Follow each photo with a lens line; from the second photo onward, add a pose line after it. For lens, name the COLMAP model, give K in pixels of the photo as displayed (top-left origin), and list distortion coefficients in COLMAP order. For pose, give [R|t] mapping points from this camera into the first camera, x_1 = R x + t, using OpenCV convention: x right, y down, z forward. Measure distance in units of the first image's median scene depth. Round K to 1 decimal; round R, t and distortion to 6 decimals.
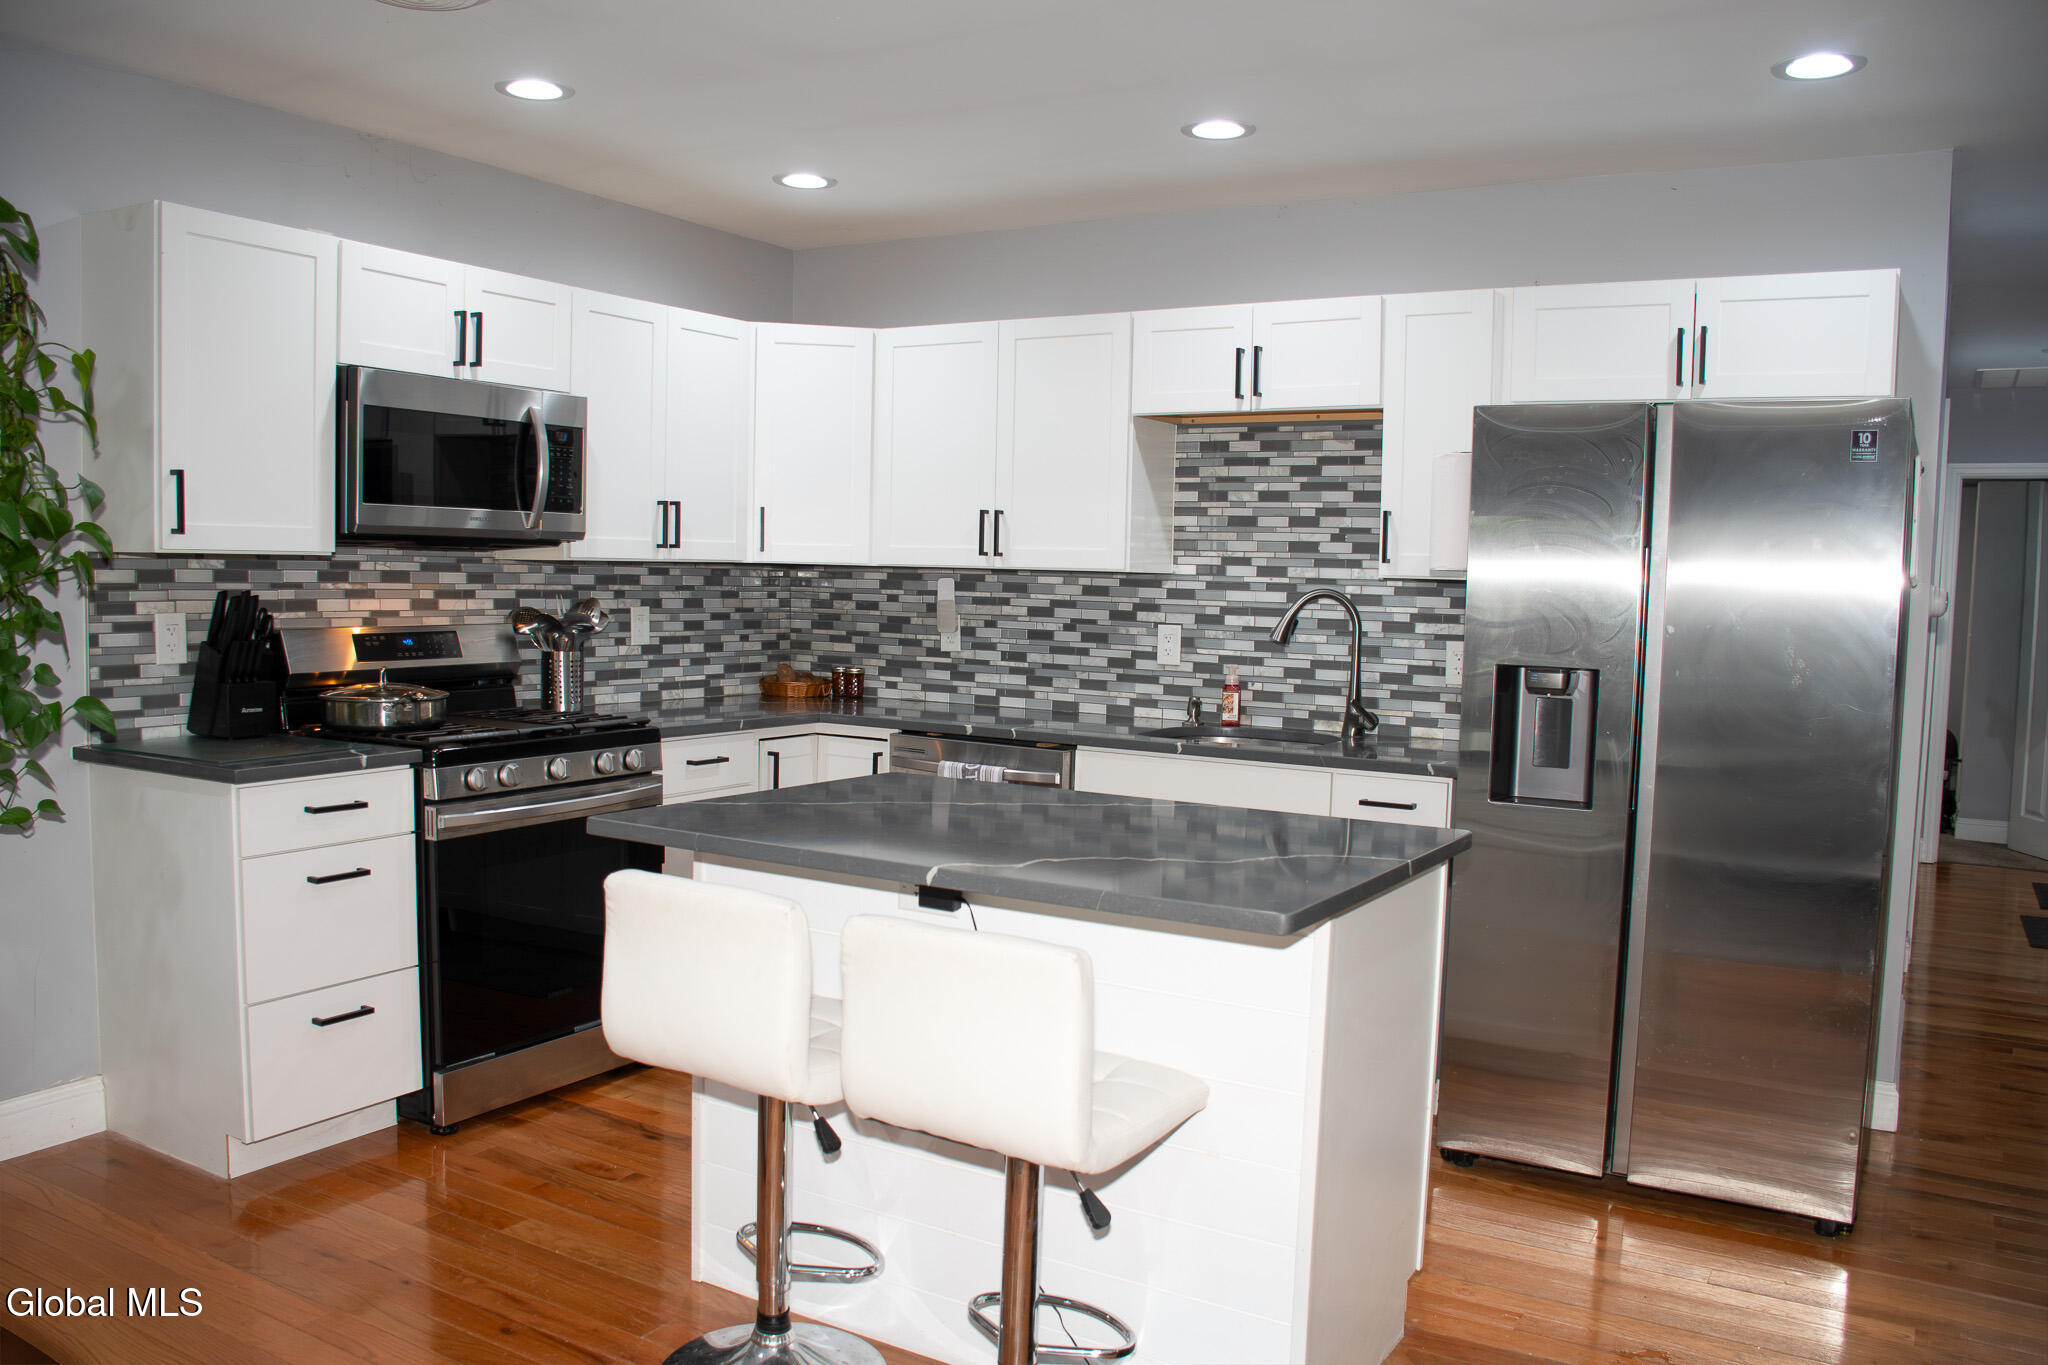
lens RADIAL K [[1631.5, 0, 1022.3], [0, 1631.5, 685.2], [0, 0, 1]] dist [-0.143706, 0.091113]
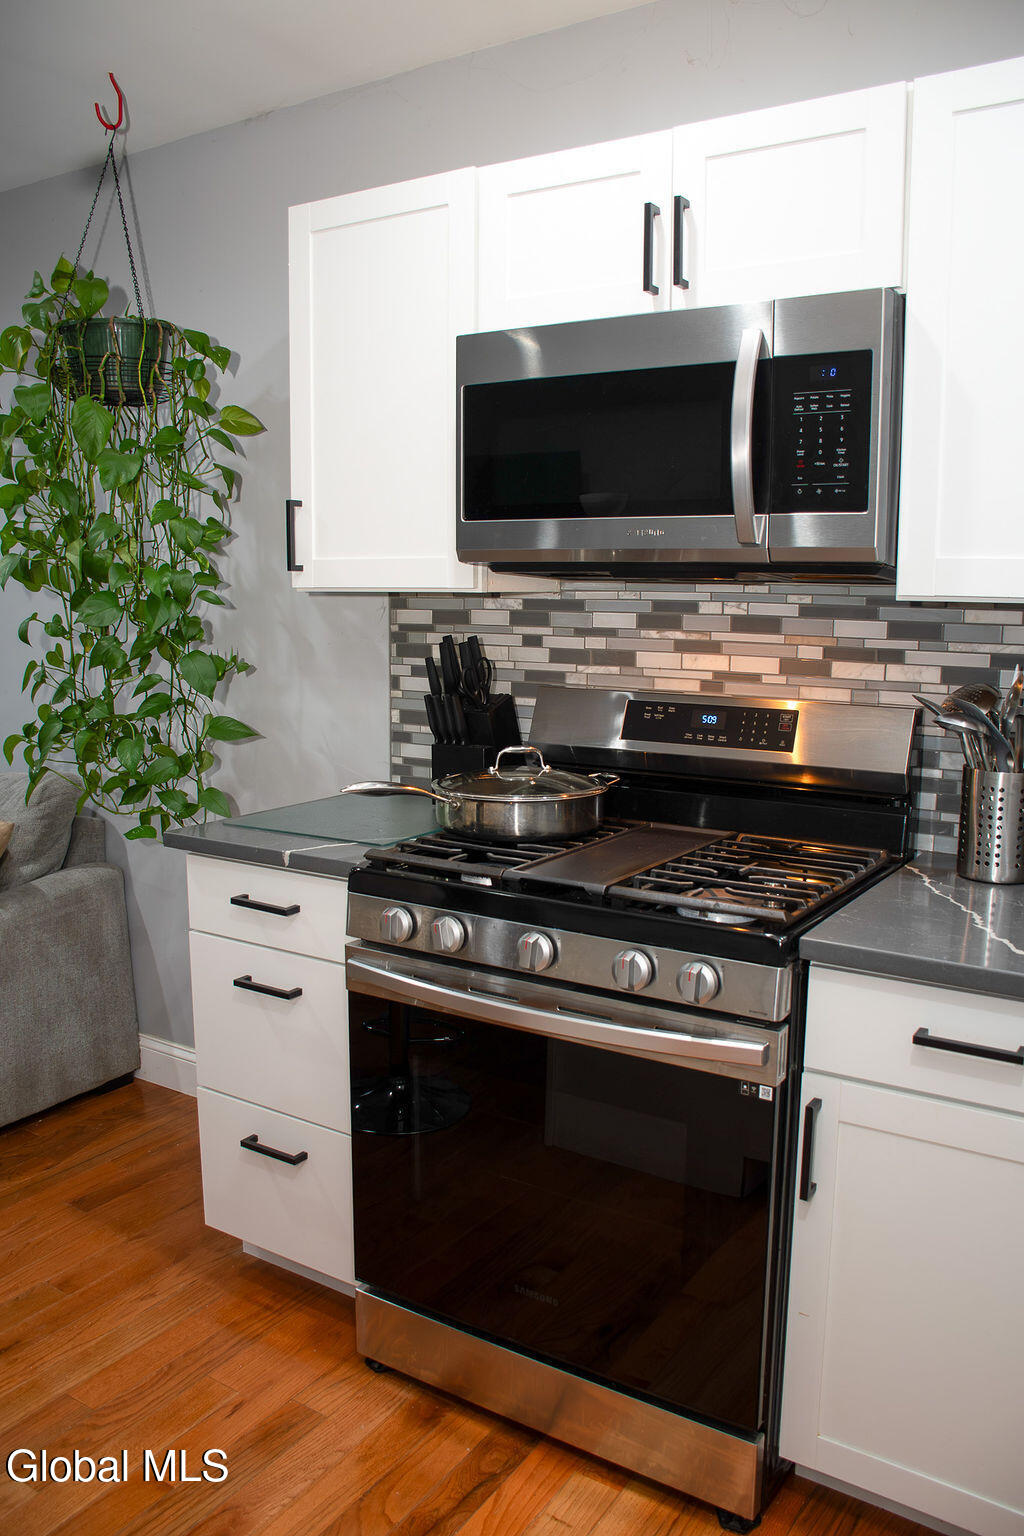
lens RADIAL K [[1223.6, 0, 512.1], [0, 1223.6, 772.6], [0, 0, 1]] dist [-0.143706, 0.091113]
pose [[-0.033818, 0.128162, -0.991177, 0.143665], [-0.077832, 0.988394, 0.130457, -0.068743], [0.996393, 0.081558, -0.023451, 0.968110]]
